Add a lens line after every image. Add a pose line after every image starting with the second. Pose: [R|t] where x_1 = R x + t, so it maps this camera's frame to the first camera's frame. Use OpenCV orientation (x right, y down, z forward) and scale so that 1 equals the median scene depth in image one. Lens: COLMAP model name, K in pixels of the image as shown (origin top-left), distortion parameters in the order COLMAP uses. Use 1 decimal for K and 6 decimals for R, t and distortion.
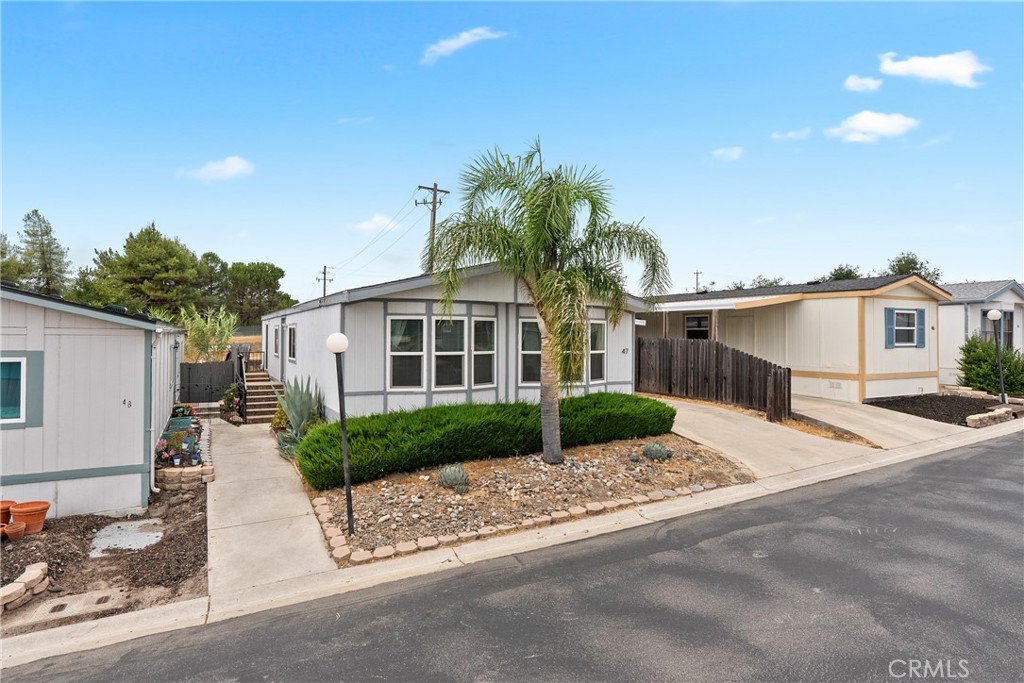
lens RADIAL K [[574.9, 0, 511.3], [0, 574.9, 319.3], [0, 0, 1]] dist [-0.004714, -0.000577]
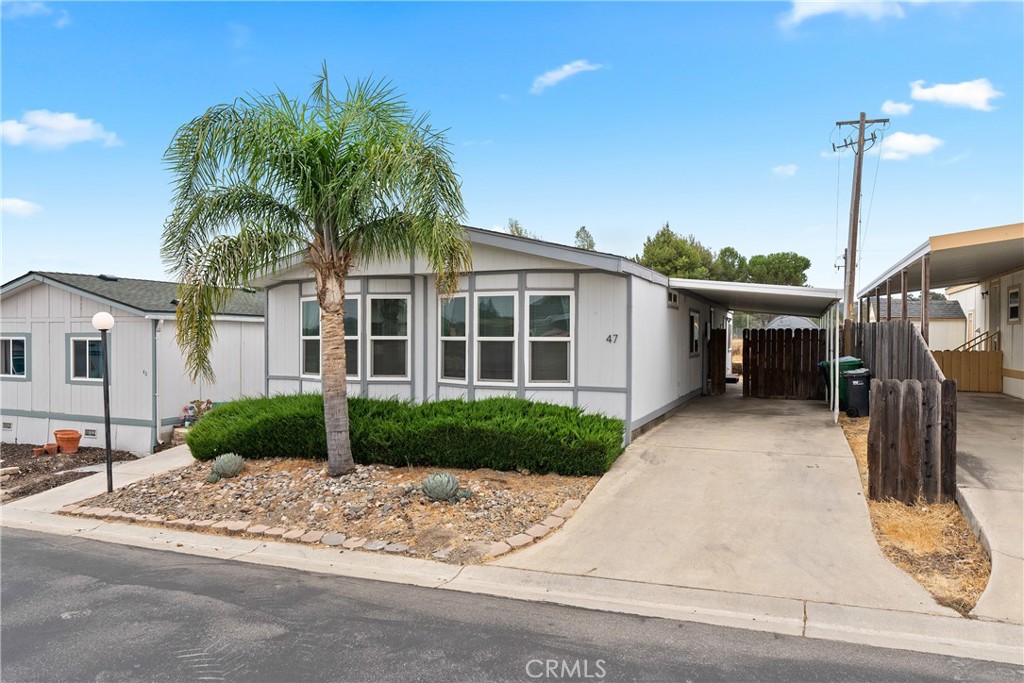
lens RADIAL K [[669.3, 0, 512.0], [0, 669.3, 341.5], [0, 0, 1]] dist [-0.003373, -0.000054]
pose [[0.616742, 0.000623, -0.787165, 0.897339], [0.022381, 0.999582, 0.018327, 0.054863], [0.786847, -0.028920, 0.616470, 0.607117]]
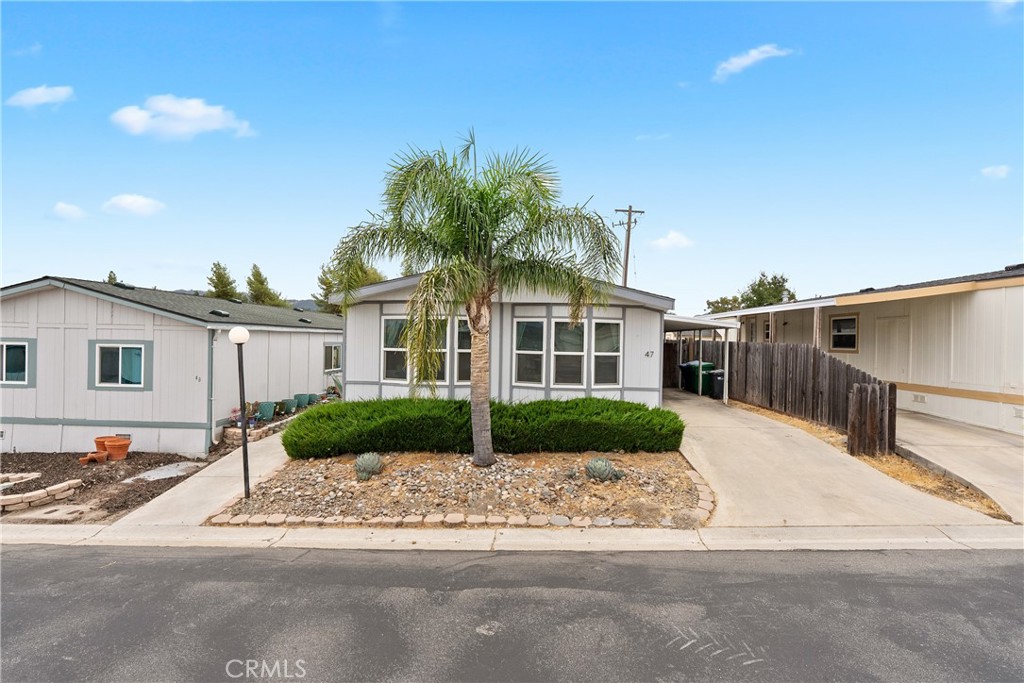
lens RADIAL K [[470.4, 0, 511.1], [0, 470.4, 335.0], [0, 0, 1]] dist [-0.007103, 0.001340]
pose [[0.862650, 0.004900, -0.505778, 0.491946], [0.000604, 0.999942, 0.010717, 0.022421], [0.505802, -0.009551, 0.862597, 0.332496]]
